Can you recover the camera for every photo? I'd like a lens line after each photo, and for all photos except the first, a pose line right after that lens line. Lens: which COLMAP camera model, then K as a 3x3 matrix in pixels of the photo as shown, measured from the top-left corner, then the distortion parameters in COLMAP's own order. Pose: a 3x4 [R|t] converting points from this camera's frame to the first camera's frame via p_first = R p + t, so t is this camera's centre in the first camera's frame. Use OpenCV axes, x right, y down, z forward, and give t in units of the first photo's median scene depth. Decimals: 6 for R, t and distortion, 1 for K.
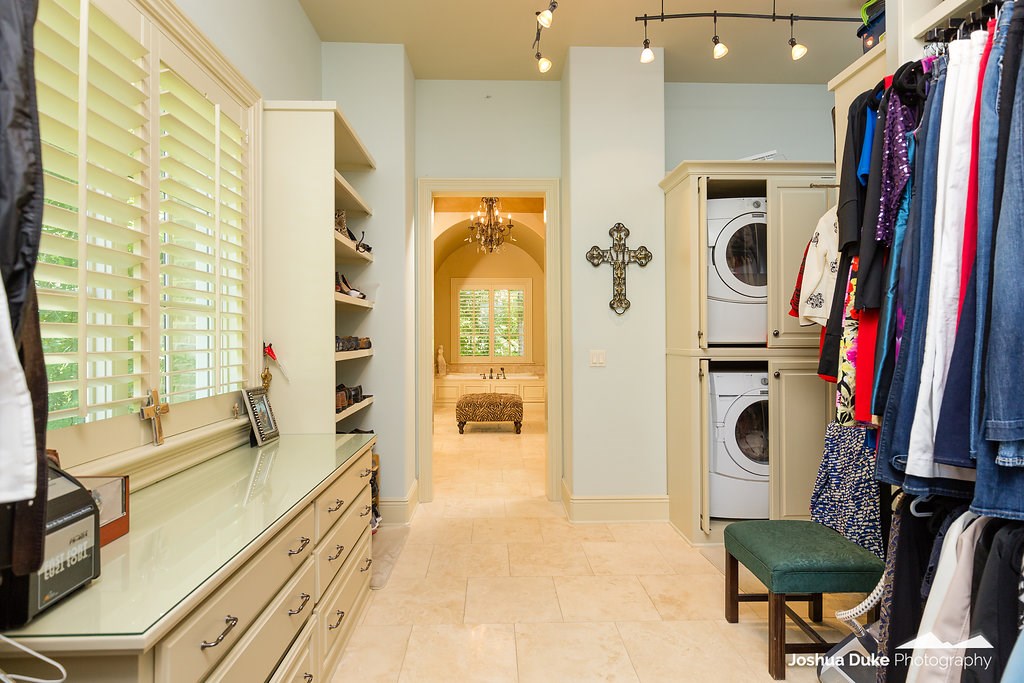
lens RADIAL K [[559.0, 0, 512.0], [0, 559.0, 341.5], [0, 0, 1]] dist [-0.000622, -0.000144]
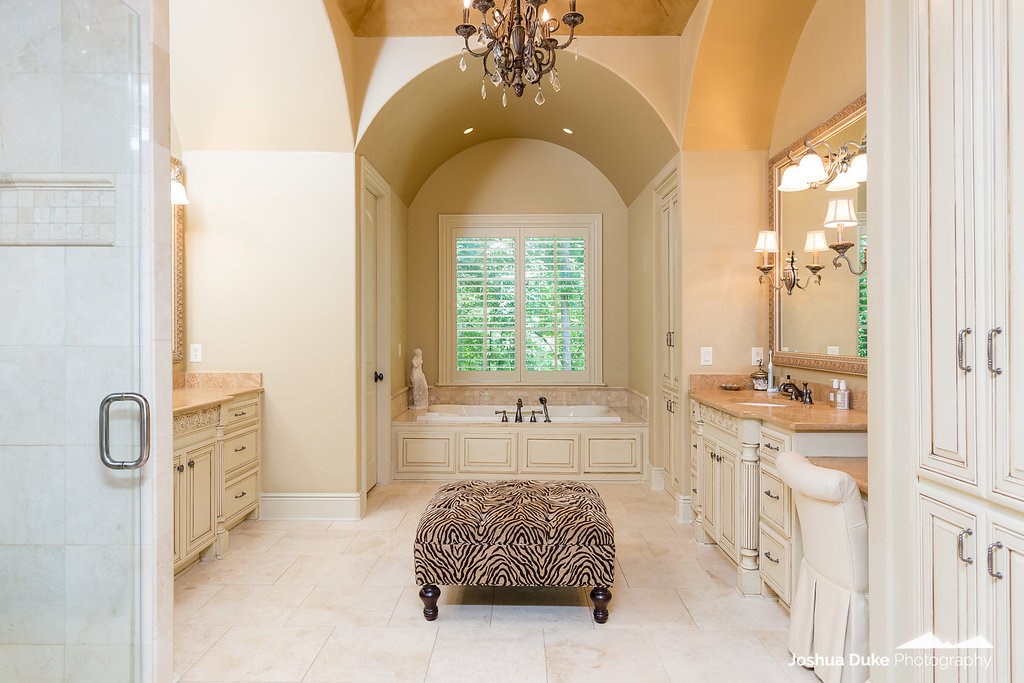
lens RADIAL K [[644.8, 0, 513.4], [0, 644.8, 330.8], [0, 0, 1]] dist [0.005937, -0.000792]
pose [[0.998952, 0.000454, -0.045760, -0.017115], [-0.000963, 0.999938, -0.011113, -0.003212], [0.045753, 0.011145, 0.998891, 0.454116]]
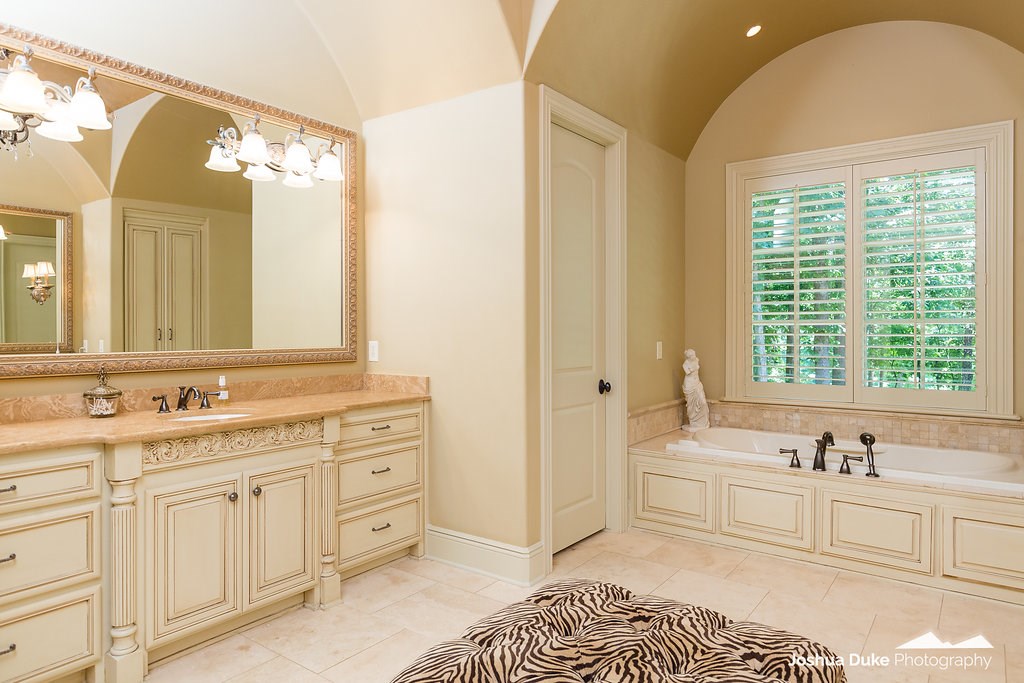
lens RADIAL K [[644.8, 0, 513.4], [0, 644.8, 330.8], [0, 0, 1]] dist [0.005937, -0.000792]
pose [[0.780885, 0.003214, -0.624667, 0.047951], [-0.004900, 0.999988, -0.000980, -0.004752], [0.624656, 0.003826, 0.780891, 0.627583]]
